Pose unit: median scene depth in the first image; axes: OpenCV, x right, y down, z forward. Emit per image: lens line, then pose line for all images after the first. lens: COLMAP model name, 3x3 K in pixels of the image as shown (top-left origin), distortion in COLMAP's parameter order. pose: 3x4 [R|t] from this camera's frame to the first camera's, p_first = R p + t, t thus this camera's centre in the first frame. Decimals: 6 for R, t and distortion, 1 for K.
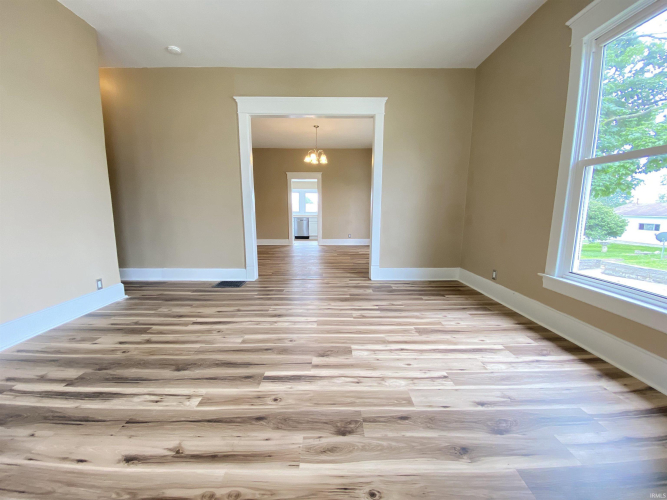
lens RADIAL K [[272.0, 0, 335.6], [0, 272.0, 249.4], [0, 0, 1]] dist [-0.005147, -0.006017]
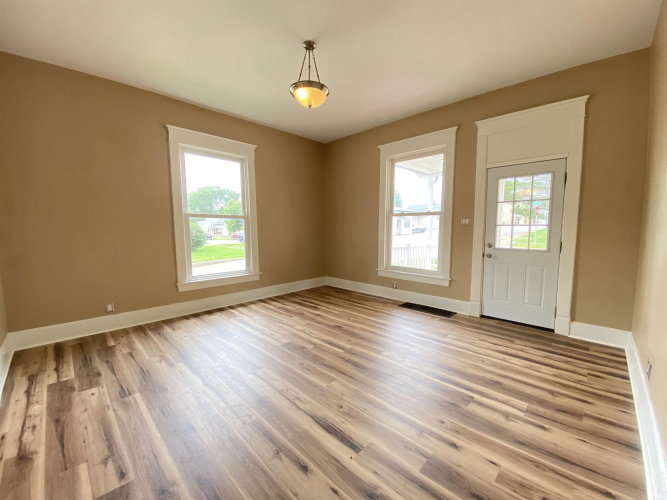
lens RADIAL K [[272.0, 0, 334.2], [0, 272.0, 253.5], [0, 0, 1]] dist [-0.005147, -0.006017]
pose [[-0.709406, -0.066367, 0.701668, -1.021666], [0.099830, 0.976057, 0.193251, -0.314894], [-0.697694, 0.207141, -0.685796, 1.590027]]
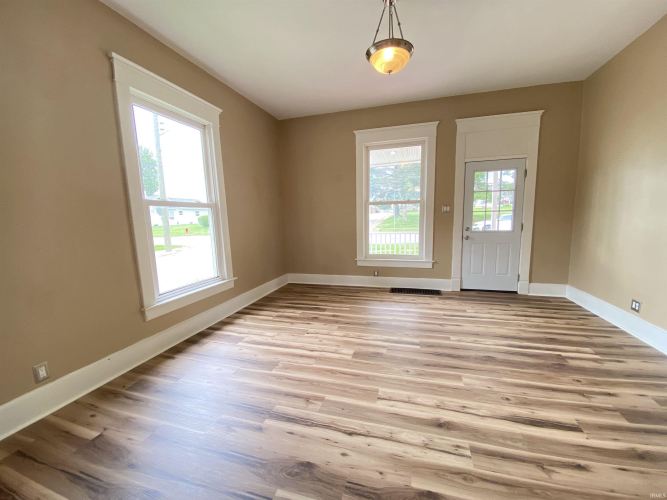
lens RADIAL K [[272.0, 0, 335.0], [0, 272.0, 254.0], [0, 0, 1]] dist [-0.005147, -0.006017]
pose [[-0.956303, -0.015367, 0.291973, -0.195993], [0.066353, 0.961155, 0.267915, -0.359147], [-0.284748, 0.275581, -0.918136, 1.879692]]
